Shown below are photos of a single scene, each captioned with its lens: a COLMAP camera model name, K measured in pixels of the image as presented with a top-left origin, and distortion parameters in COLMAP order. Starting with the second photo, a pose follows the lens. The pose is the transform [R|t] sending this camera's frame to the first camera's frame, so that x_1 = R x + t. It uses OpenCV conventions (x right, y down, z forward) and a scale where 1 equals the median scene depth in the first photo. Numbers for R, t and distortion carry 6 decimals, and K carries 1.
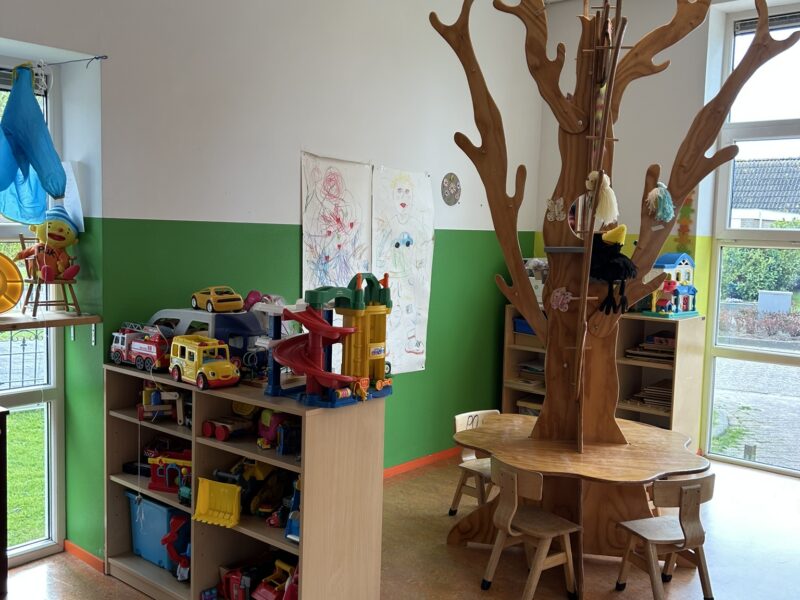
lens RADIAL K [[805.4, 0, 394.2], [0, 805.4, 296.2], [0, 0, 1]] dist [0.017753, 0.000000]
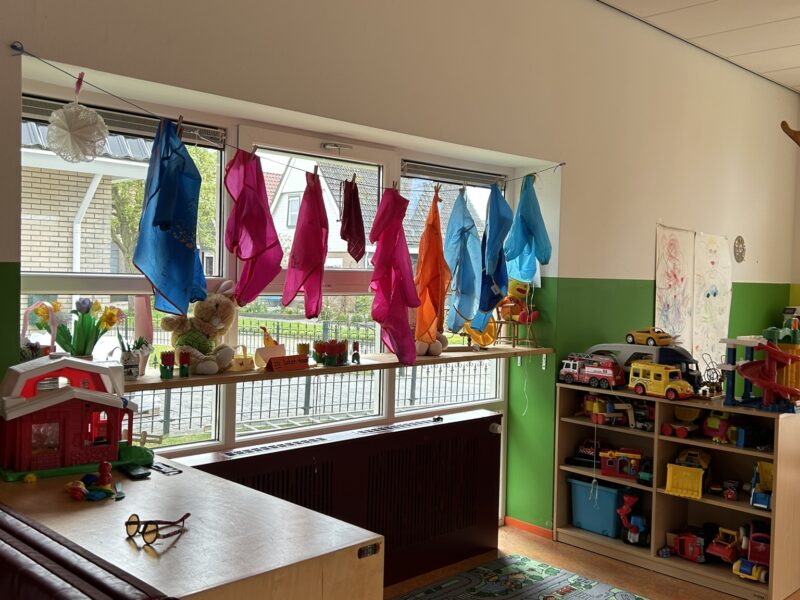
lens RADIAL K [[805.4, 0, 385.3], [0, 805.4, 285.5], [0, 0, 1]] dist [0.017753, 0.000000]
pose [[0.993597, 0.002789, -0.112948, -0.494614], [-0.010322, 0.997756, -0.066160, 0.012017], [0.112510, 0.066902, 0.991396, -0.404130]]
